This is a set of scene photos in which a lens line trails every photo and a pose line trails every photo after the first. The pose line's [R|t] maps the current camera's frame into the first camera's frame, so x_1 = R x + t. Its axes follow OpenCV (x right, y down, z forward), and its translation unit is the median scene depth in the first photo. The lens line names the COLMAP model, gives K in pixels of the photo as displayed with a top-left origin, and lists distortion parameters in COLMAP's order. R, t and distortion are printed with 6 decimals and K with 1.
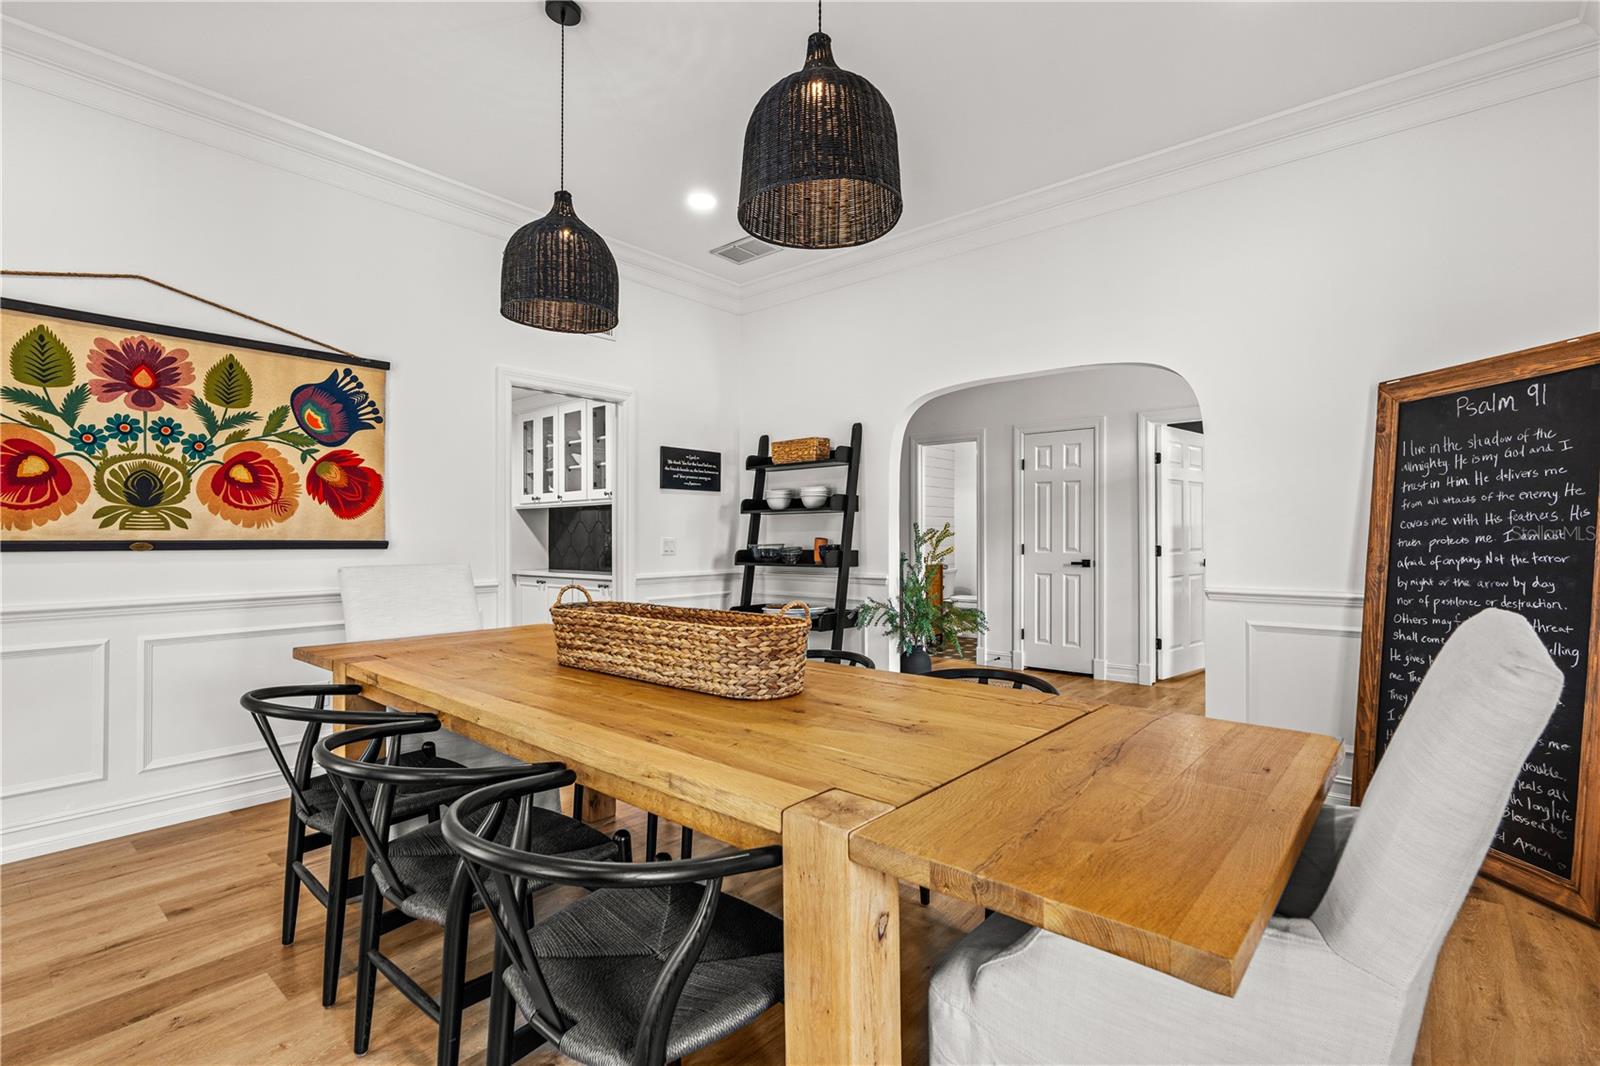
lens RADIAL K [[730.5, 0, 798.0], [0, 730.5, 532.9], [0, 0, 1]] dist [-0.007450, 0.002625]
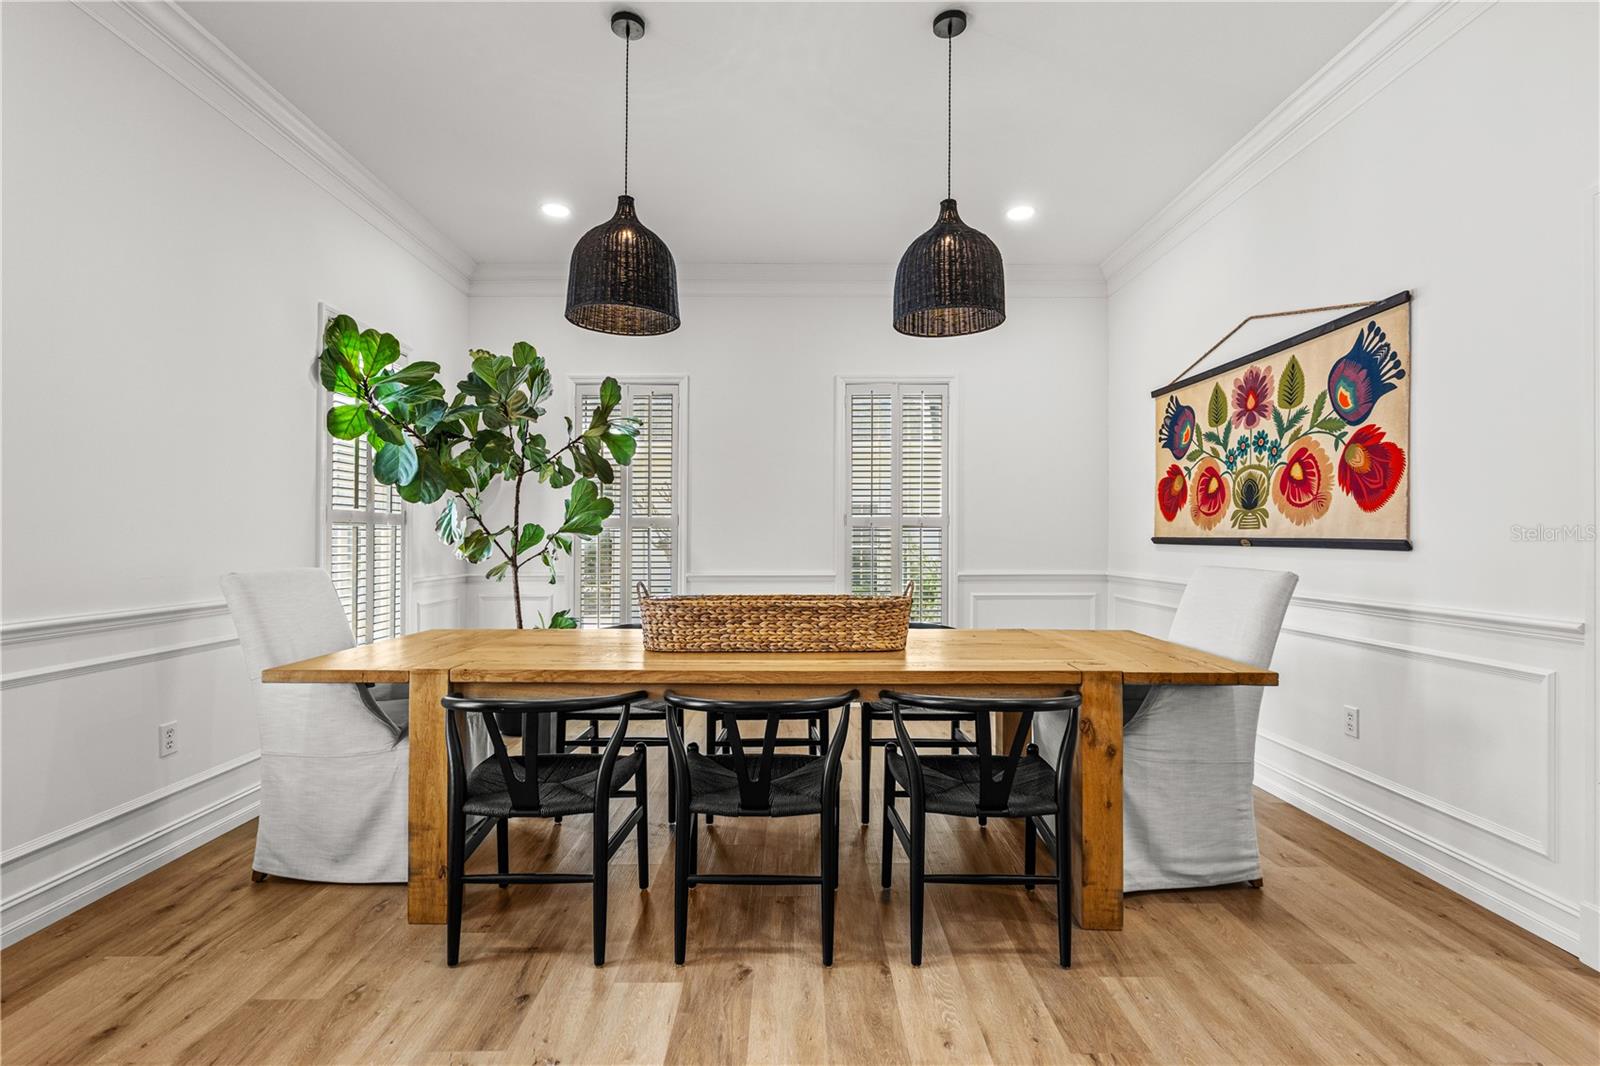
lens RADIAL K [[730.5, 0, 800.1], [0, 730.5, 533.9], [0, 0, 1]] dist [-0.007450, 0.002625]
pose [[-0.750623, -0.009556, -0.660662, 0.416193], [-0.005337, 0.999950, -0.008400, 0.016858], [0.660709, -0.002779, -0.750637, 1.331490]]
